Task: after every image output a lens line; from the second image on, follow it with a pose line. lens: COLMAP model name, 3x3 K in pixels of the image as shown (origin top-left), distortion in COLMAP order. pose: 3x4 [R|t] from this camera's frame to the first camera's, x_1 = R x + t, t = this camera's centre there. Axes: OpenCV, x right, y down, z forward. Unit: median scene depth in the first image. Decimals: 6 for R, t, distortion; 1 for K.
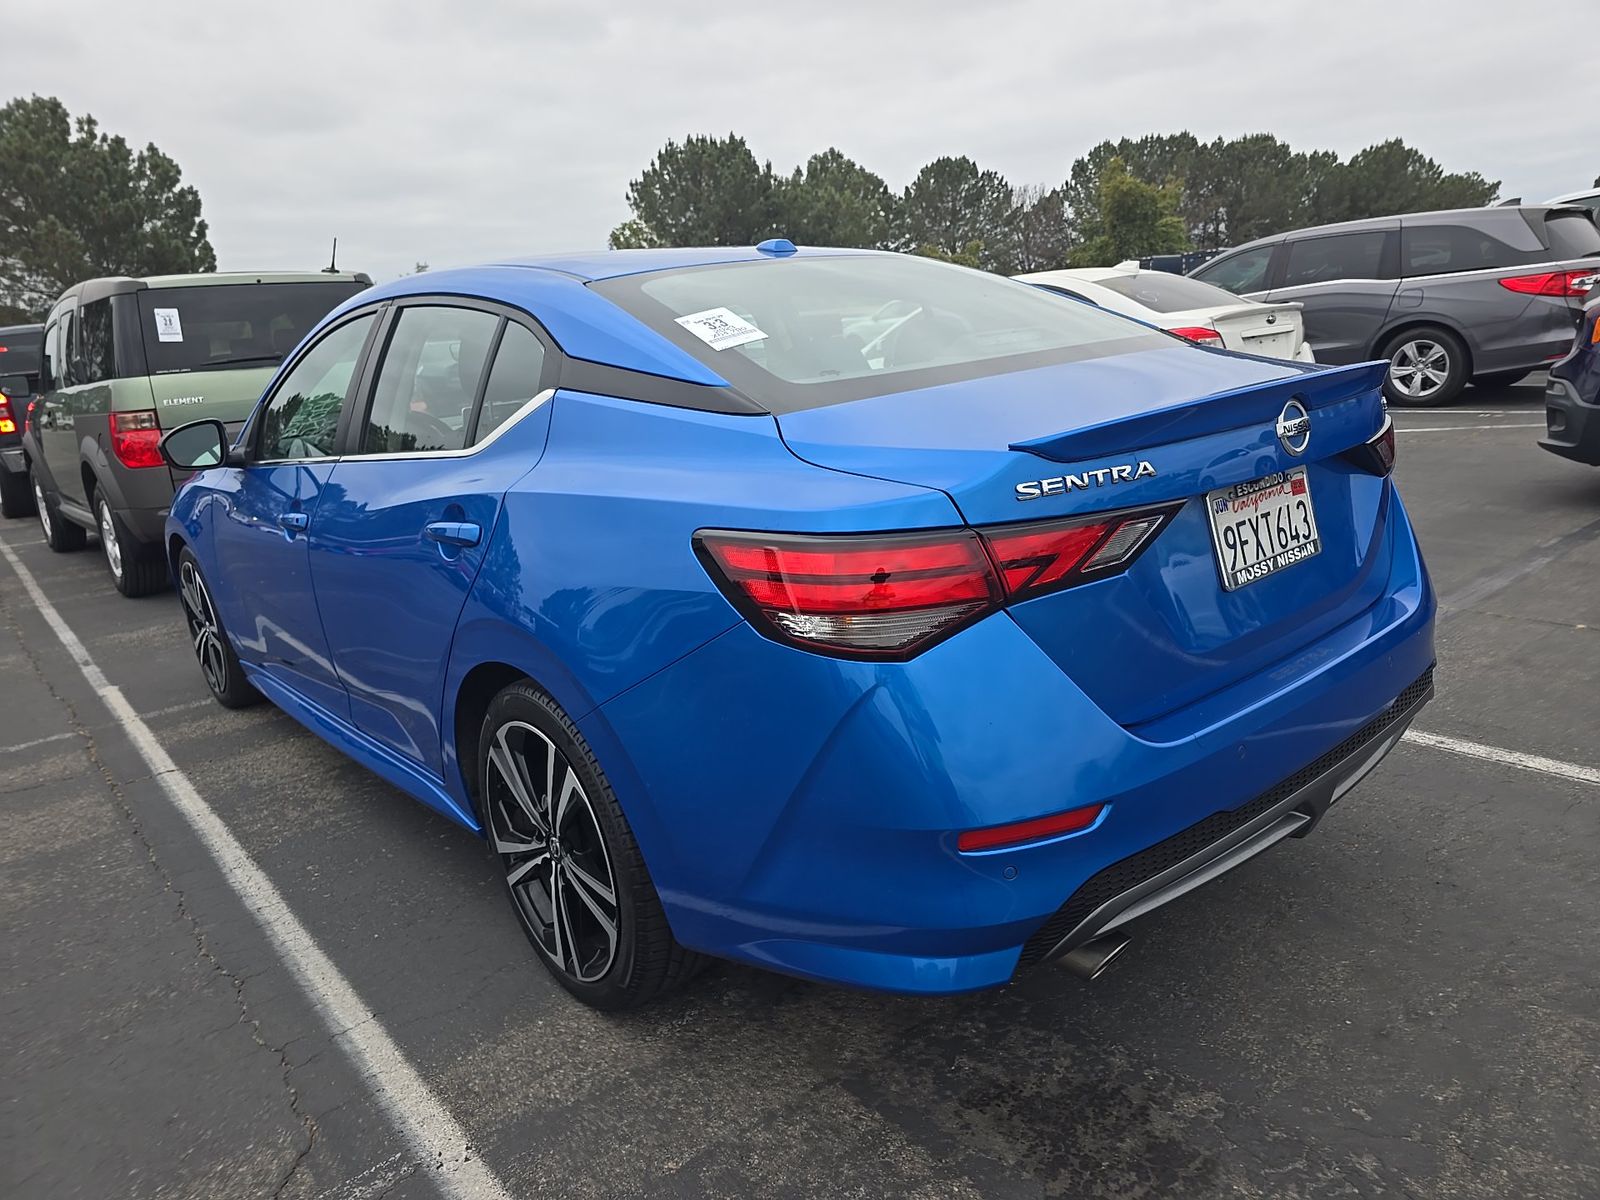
lens RADIAL K [[1068.0, 0, 809.1], [0, 1068.0, 600.3], [0, 0, 1]] dist [0.038963, -0.031240]
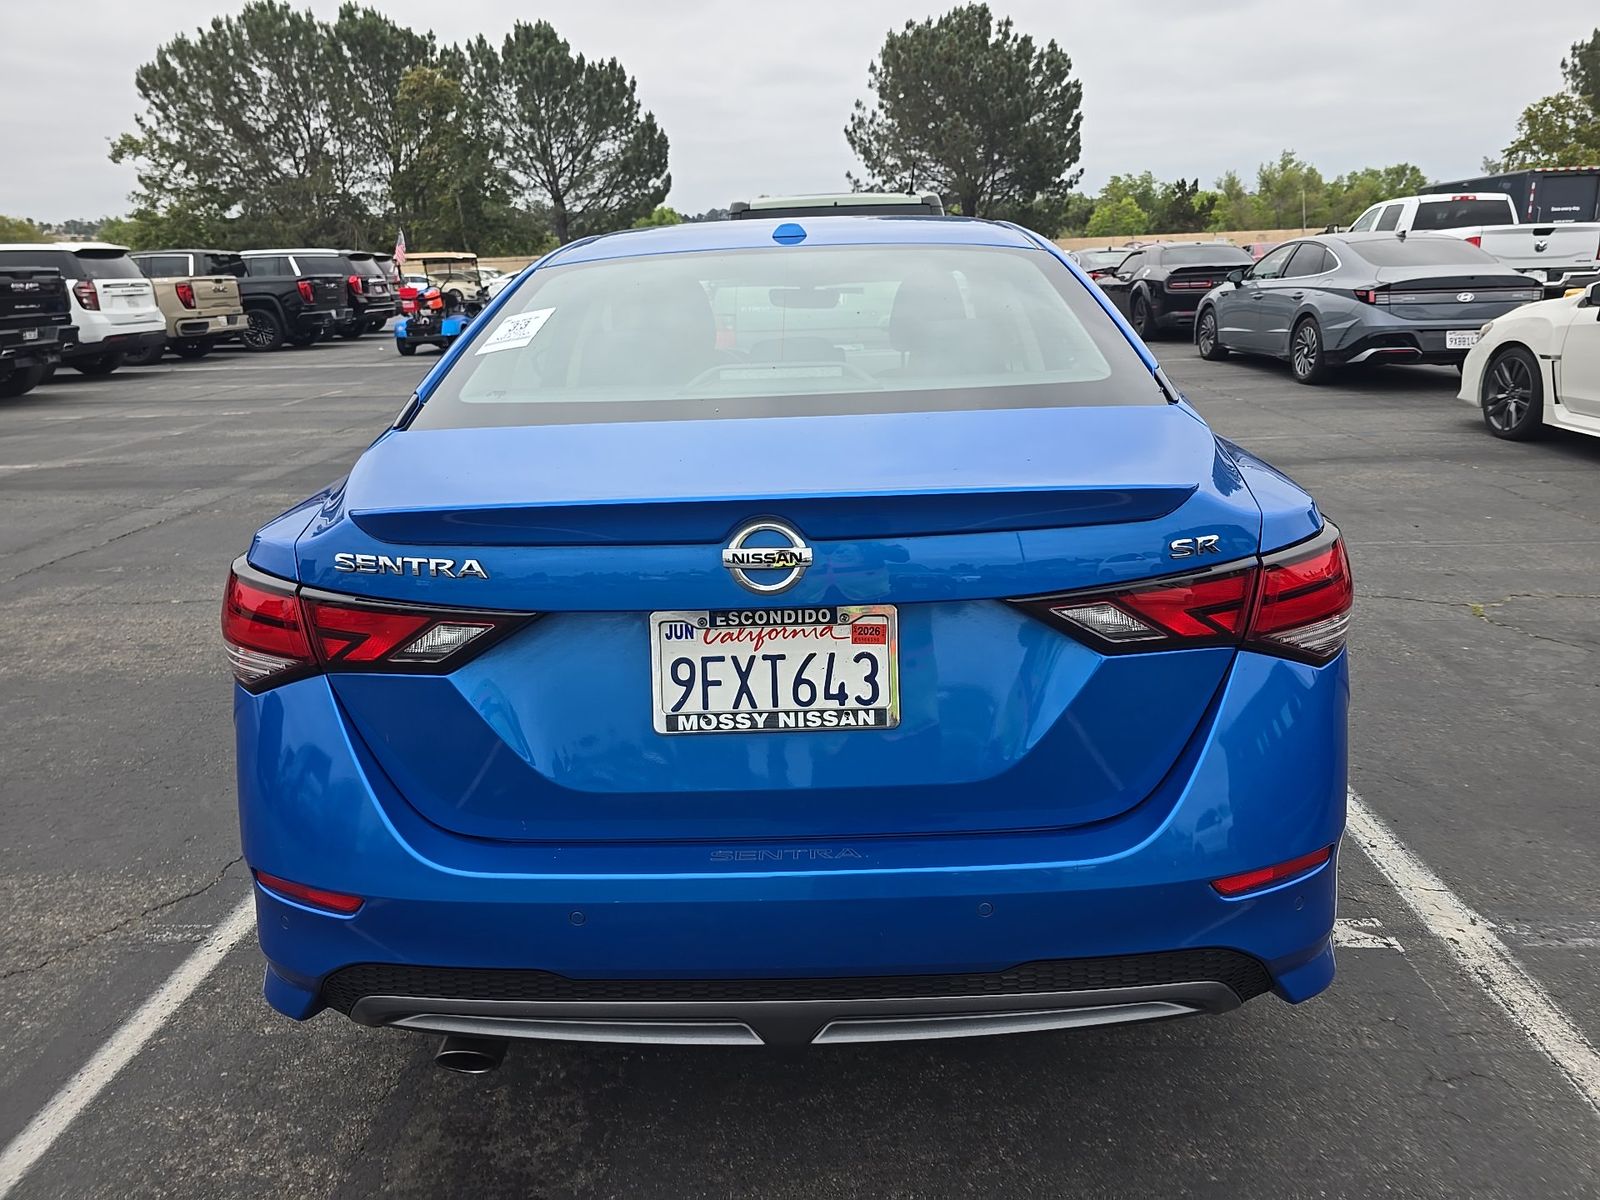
lens RADIAL K [[1068.0, 0, 801.8], [0, 1068.0, 599.3], [0, 0, 1]] dist [0.038963, -0.031240]
pose [[0.747859, 0.251933, -0.614196, 0.454258], [-0.195098, 0.967744, 0.159398, -0.124181], [0.634543, 0.000621, 0.772888, 0.209792]]
